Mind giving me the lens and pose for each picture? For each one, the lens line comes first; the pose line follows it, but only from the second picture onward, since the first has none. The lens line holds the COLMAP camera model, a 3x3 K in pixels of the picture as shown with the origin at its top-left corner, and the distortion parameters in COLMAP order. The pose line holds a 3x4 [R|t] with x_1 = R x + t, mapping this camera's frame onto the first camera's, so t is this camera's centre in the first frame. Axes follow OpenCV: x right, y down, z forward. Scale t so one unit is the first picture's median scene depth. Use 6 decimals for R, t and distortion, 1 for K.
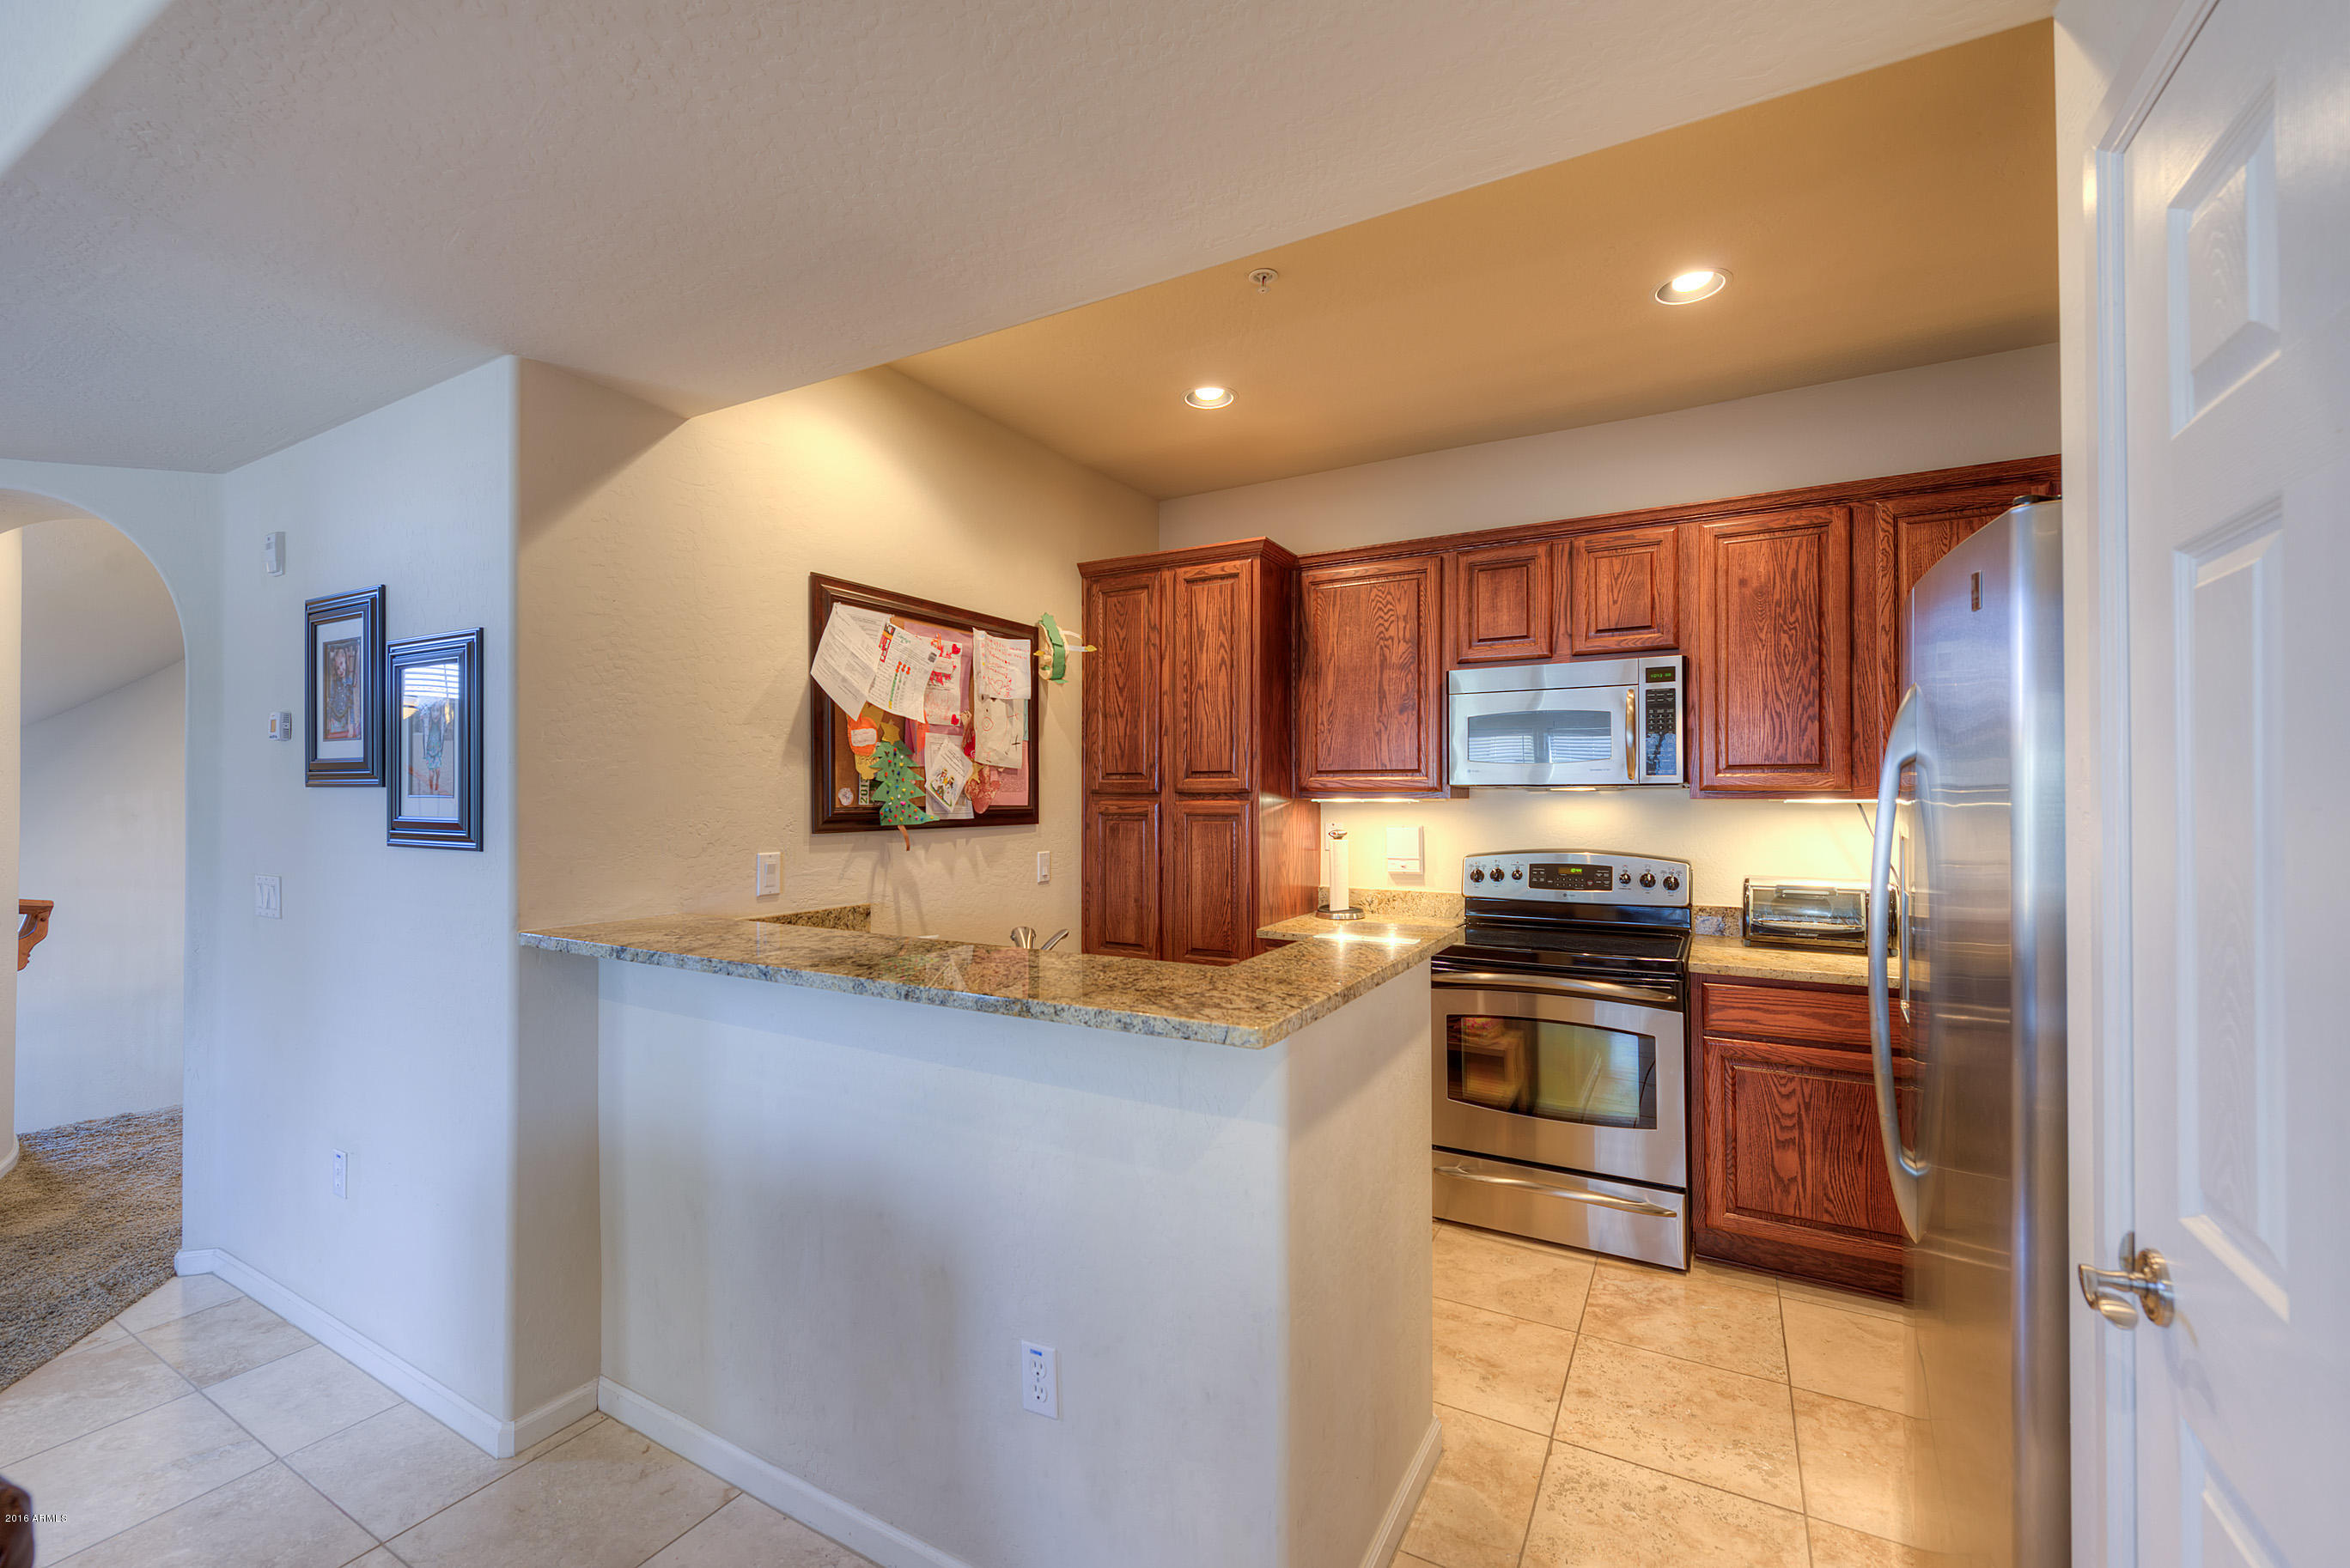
lens RADIAL K [[972.8, 0, 1172.8], [0, 972.8, 787.1], [0, 0, 1]] dist [-0.001115, -0.000061]
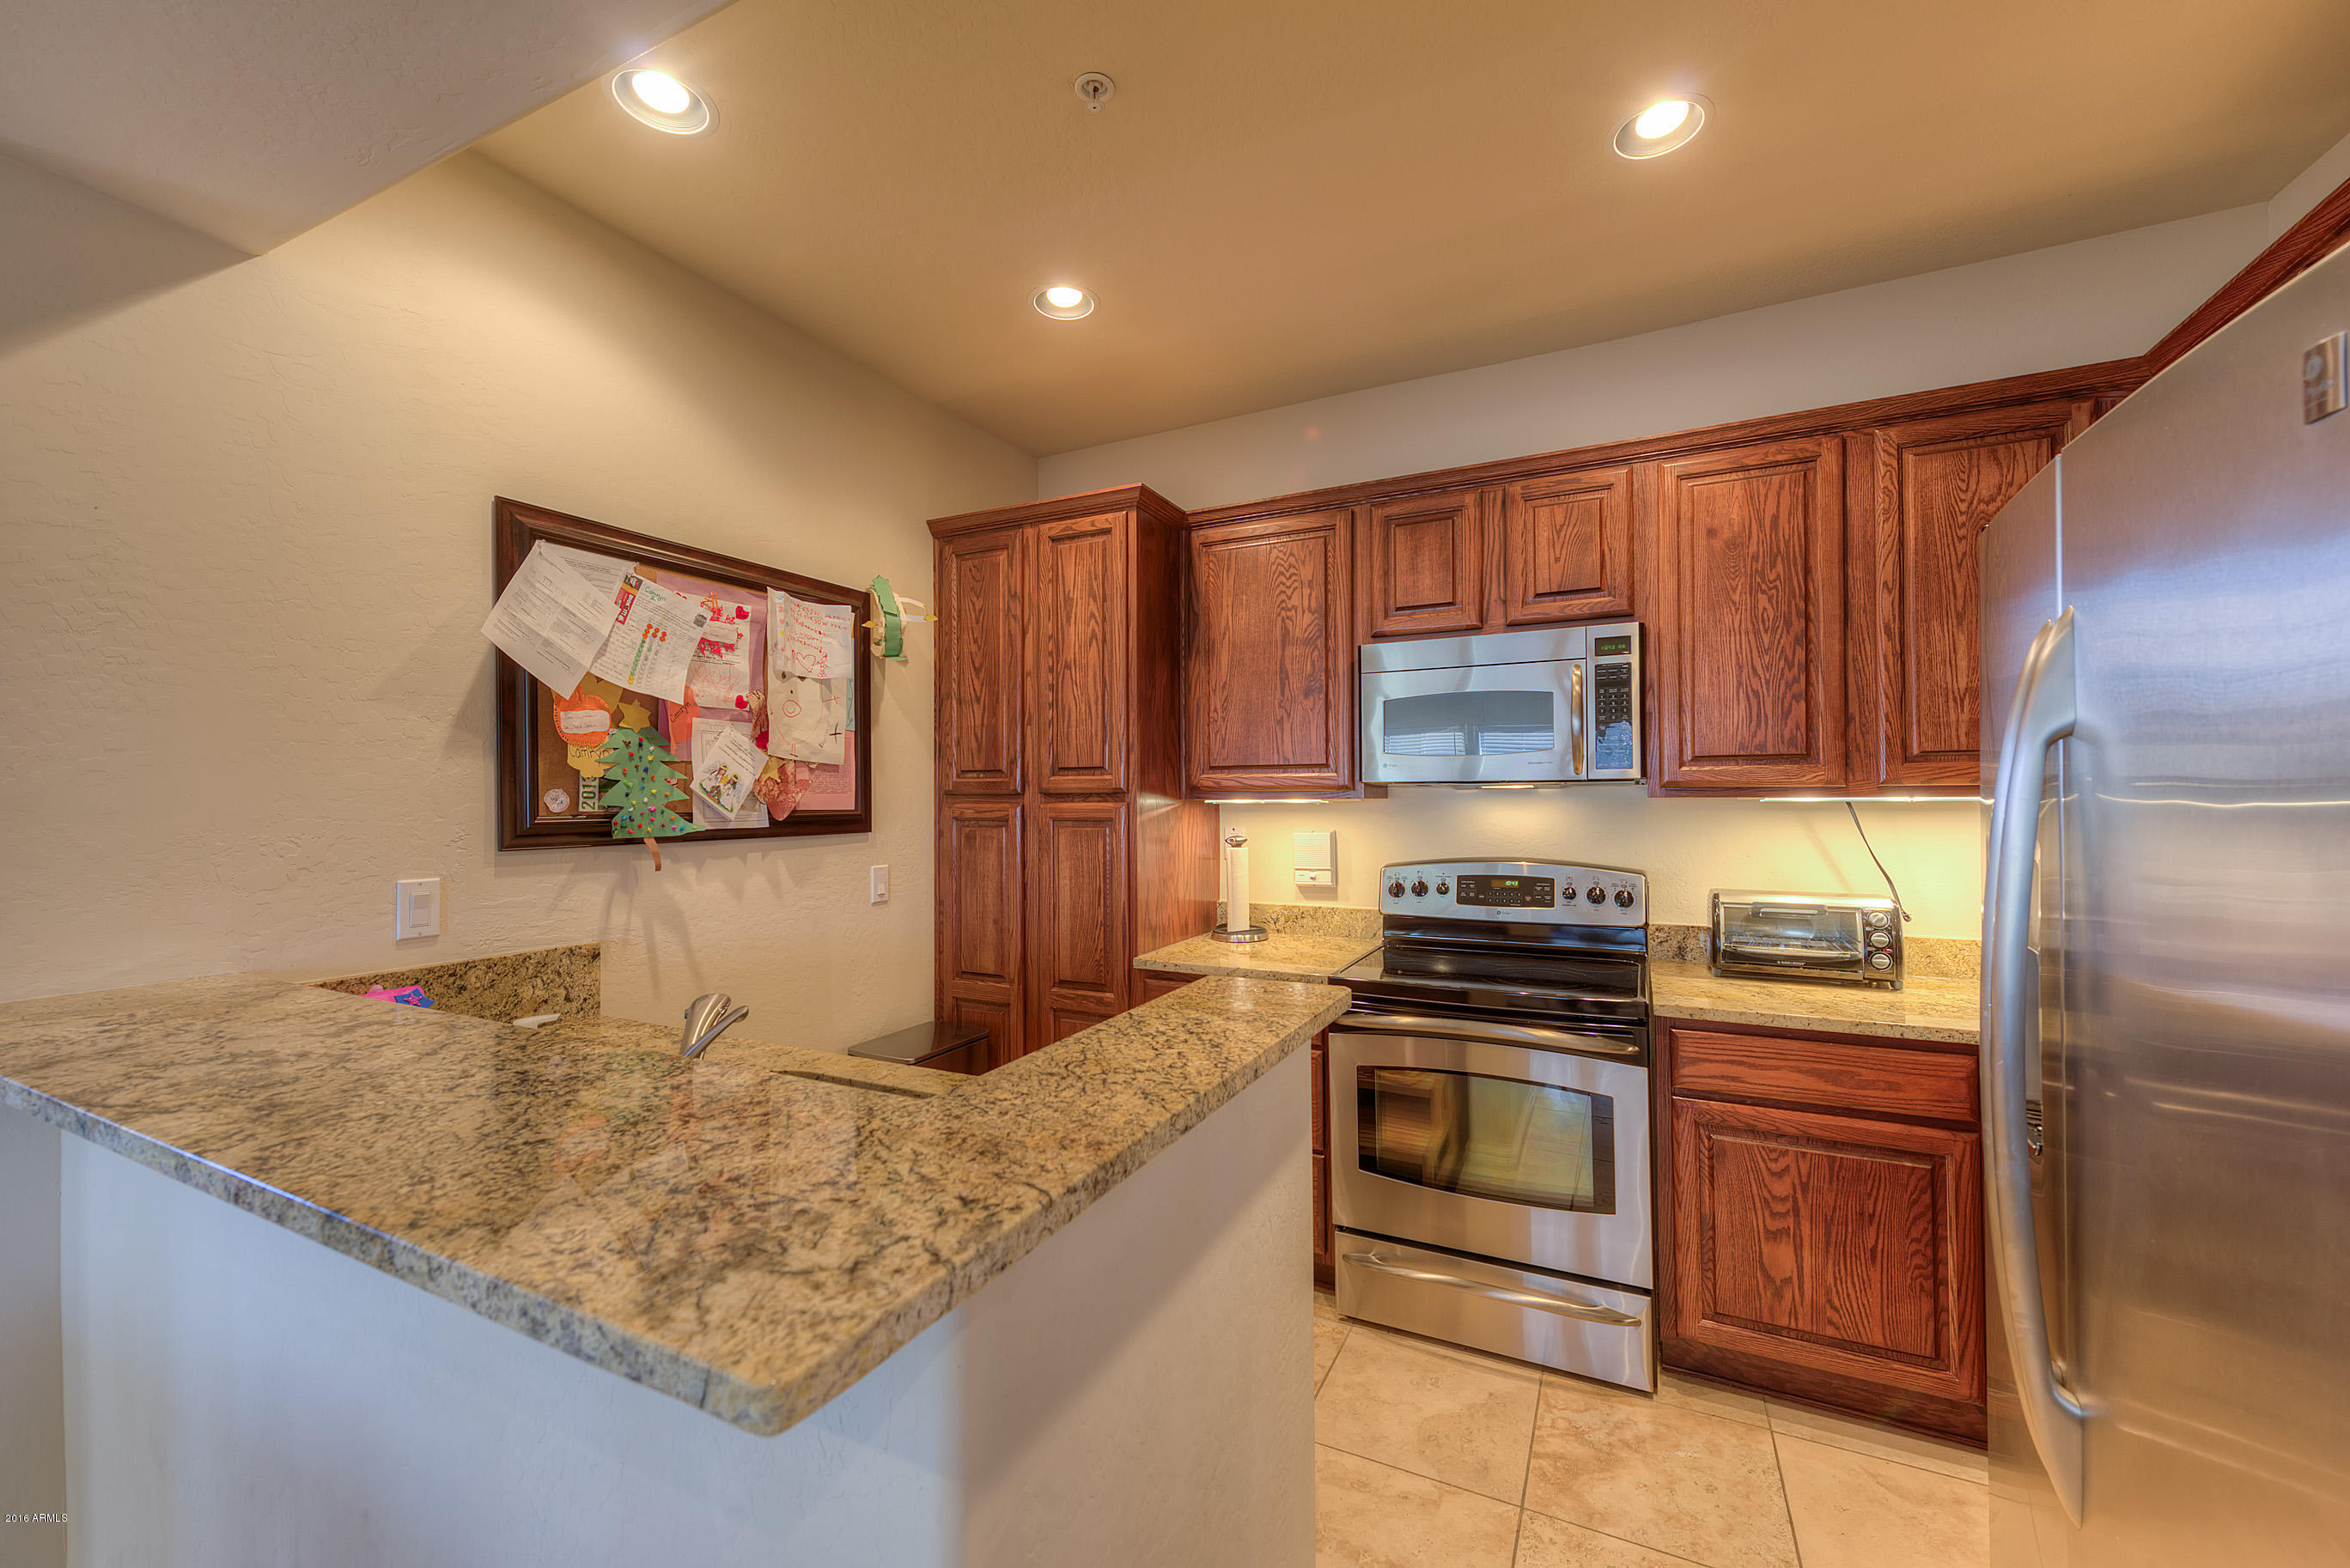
lens RADIAL K [[915.8, 0, 1178.2], [0, 915.8, 790.0], [0, 0, 1]] dist [0.000774, 0.000021]
pose [[0.998600, -0.004992, 0.052661, 0.095391], [0.004900, 0.999986, 0.001875, 0.002398], [-0.052670, -0.001614, 0.998611, 0.250816]]
